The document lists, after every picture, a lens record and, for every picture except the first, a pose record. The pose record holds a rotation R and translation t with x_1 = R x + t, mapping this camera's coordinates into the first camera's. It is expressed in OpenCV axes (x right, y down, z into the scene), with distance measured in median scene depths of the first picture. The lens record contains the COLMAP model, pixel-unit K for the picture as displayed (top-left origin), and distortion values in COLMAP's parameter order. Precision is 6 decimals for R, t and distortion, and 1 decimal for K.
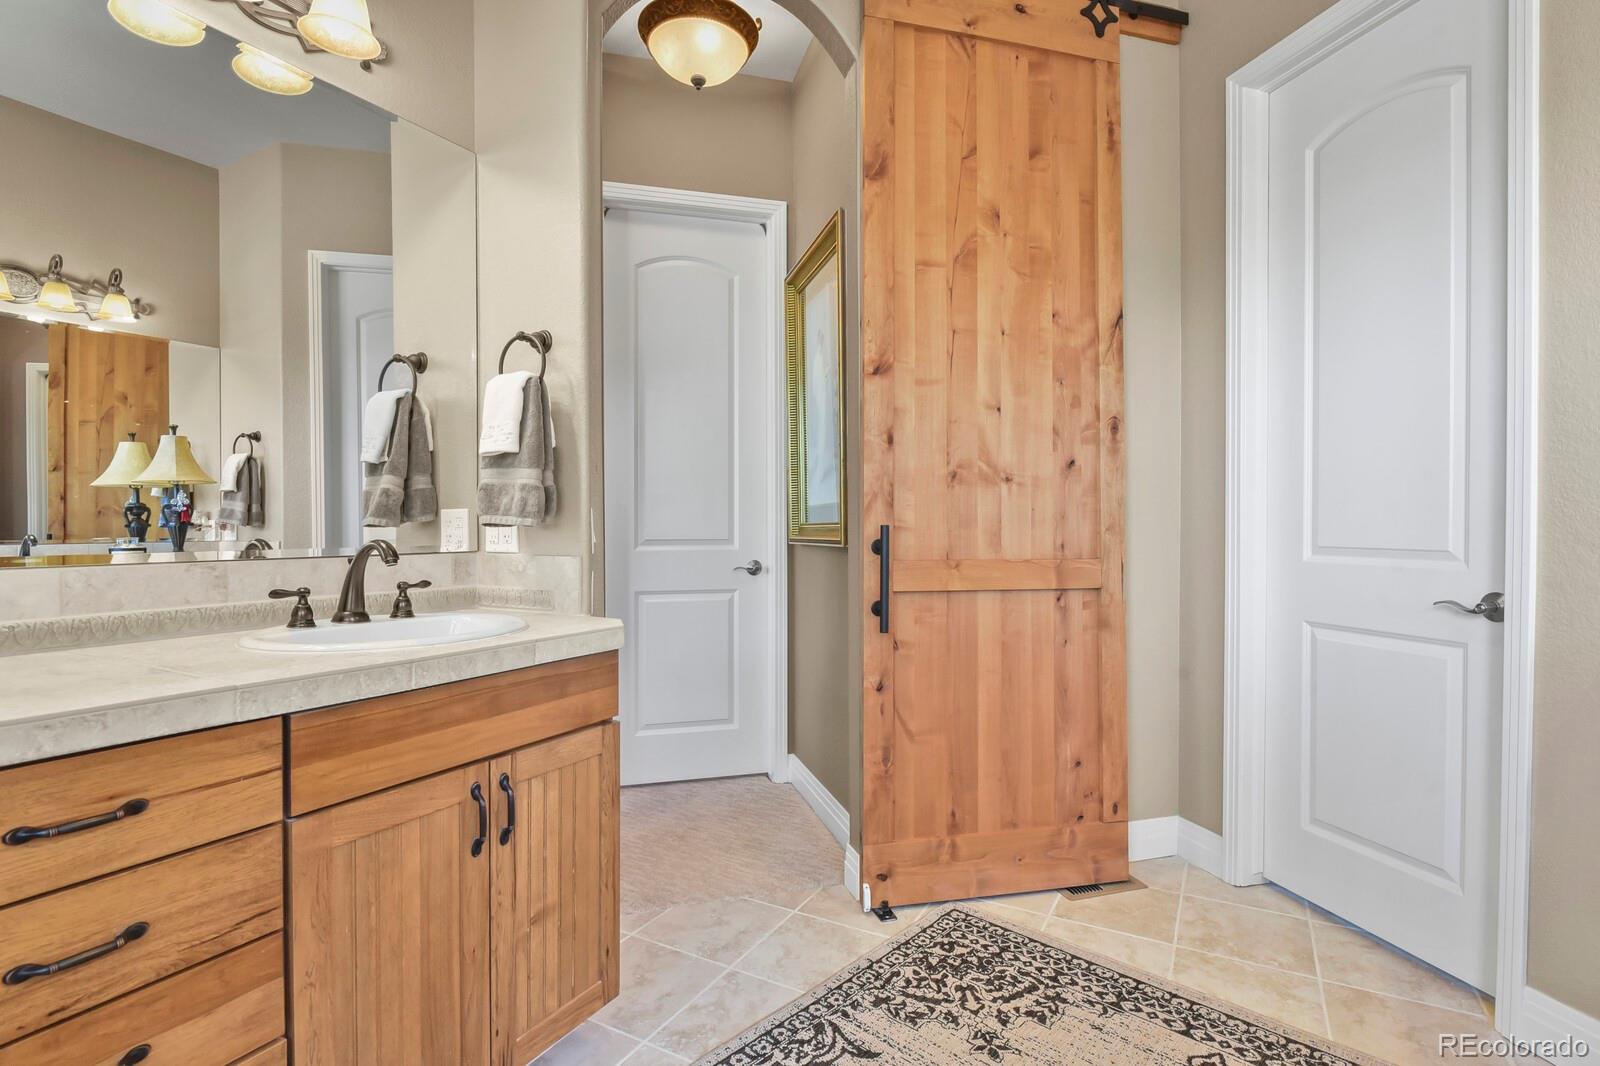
lens RADIAL K [[781.4, 0, 813.1], [0, 781.4, 531.6], [0, 0, 1]] dist [-0.005507, -0.001033]
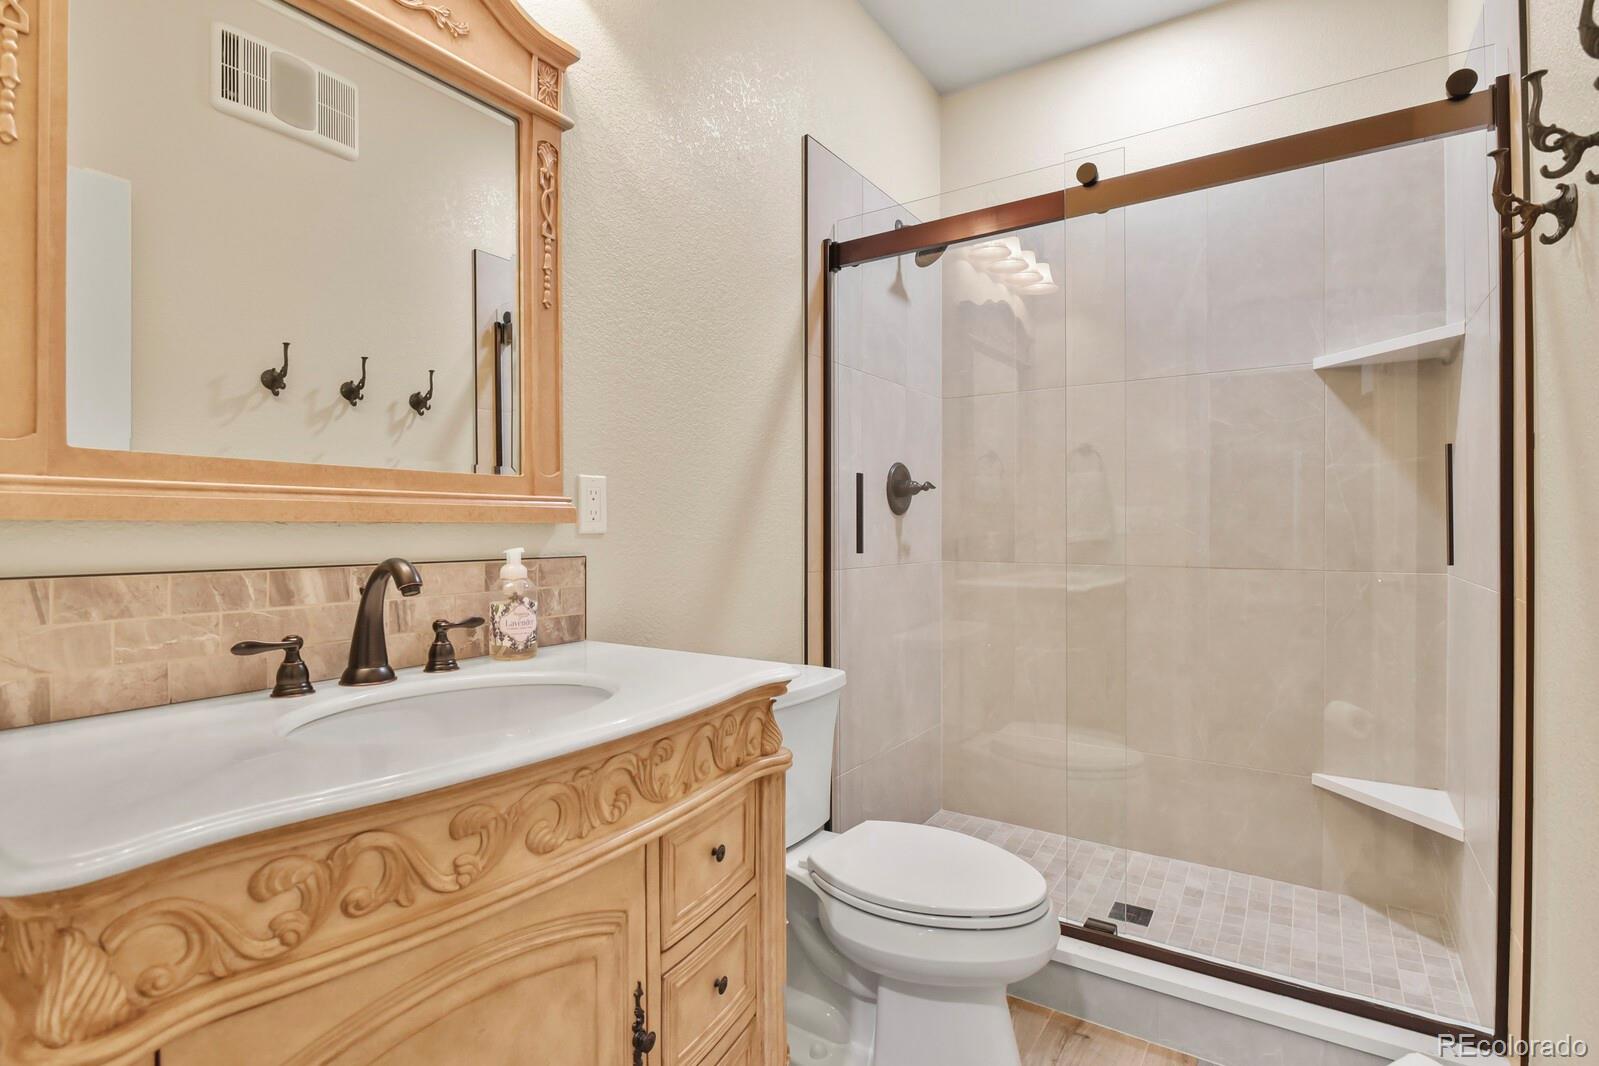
lens RADIAL K [[780.9, 0, 792.4], [0, 780.9, 532.0], [0, 0, 1]] dist [-0.005507, -0.001033]
pose [[0.997253, -0.019725, -0.071400, -0.183199], [0.019577, 0.999805, -0.002765, -0.004638], [0.071440, 0.001359, 0.997444, 0.369361]]
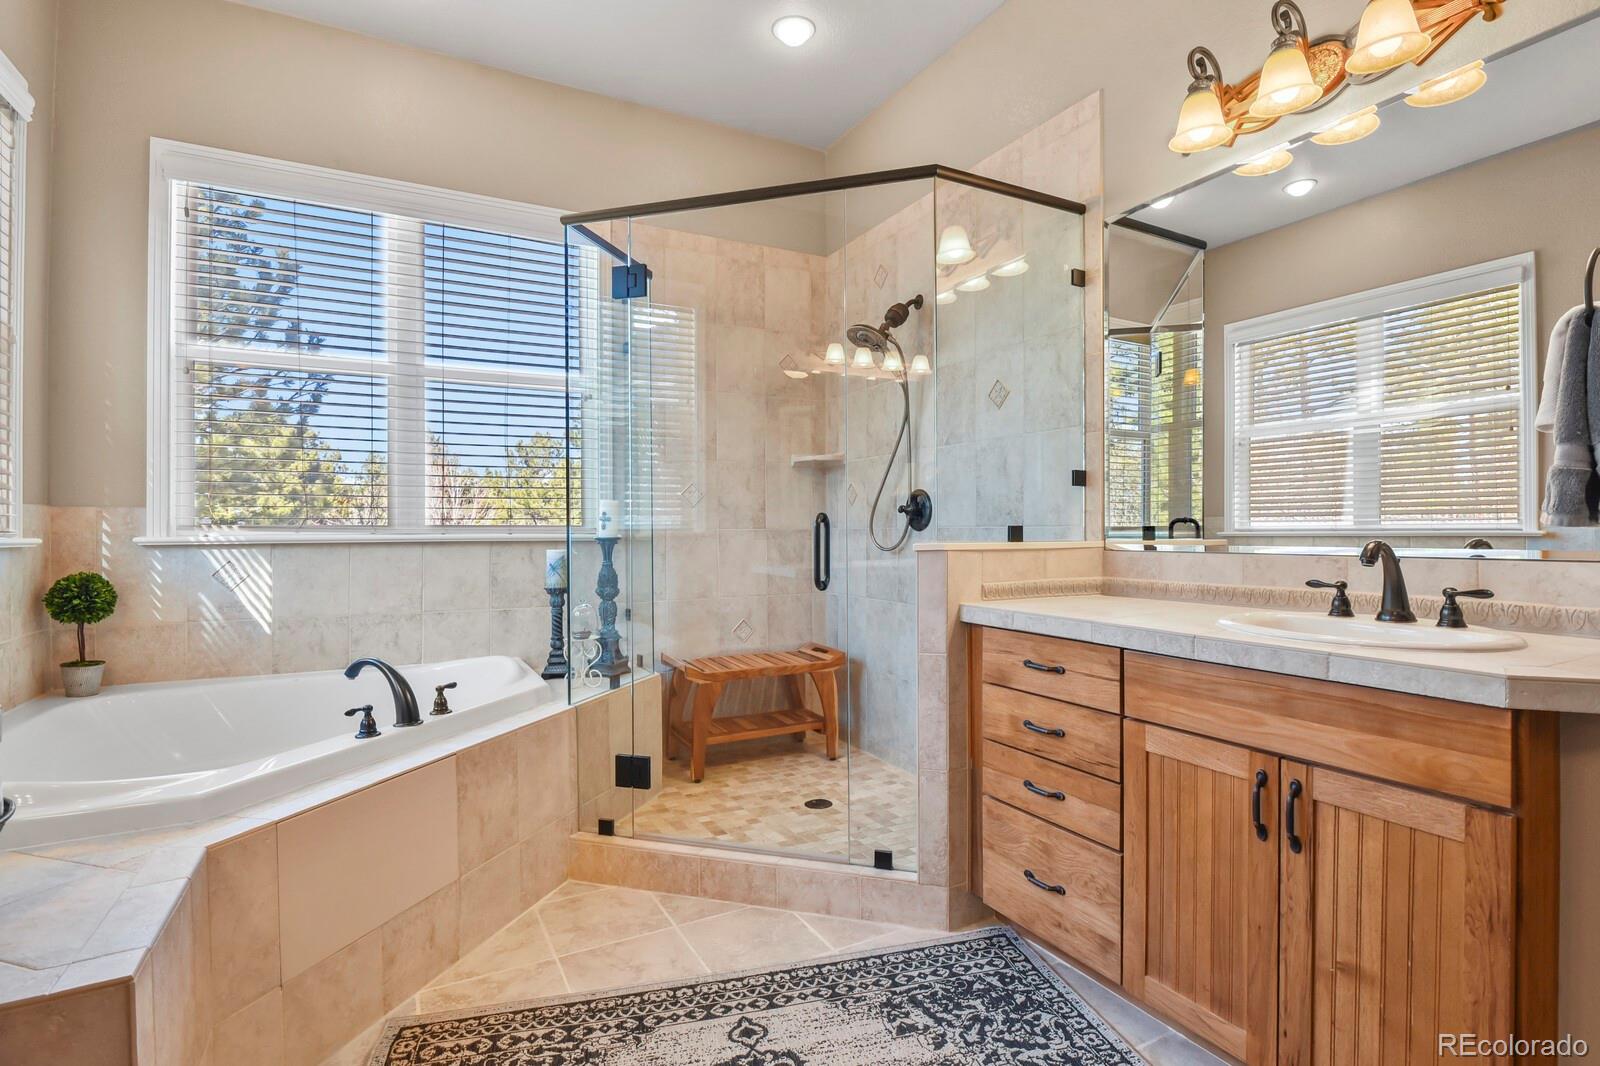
lens RADIAL K [[781.4, 0, 803.1], [0, 781.4, 530.8], [0, 0, 1]] dist [-0.005507, -0.001033]
pose [[-0.539132, 0.006341, -0.842197, 0.704780], [-0.002565, 0.999955, 0.009170, -0.009678], [0.842217, 0.007104, -0.539092, 0.929220]]
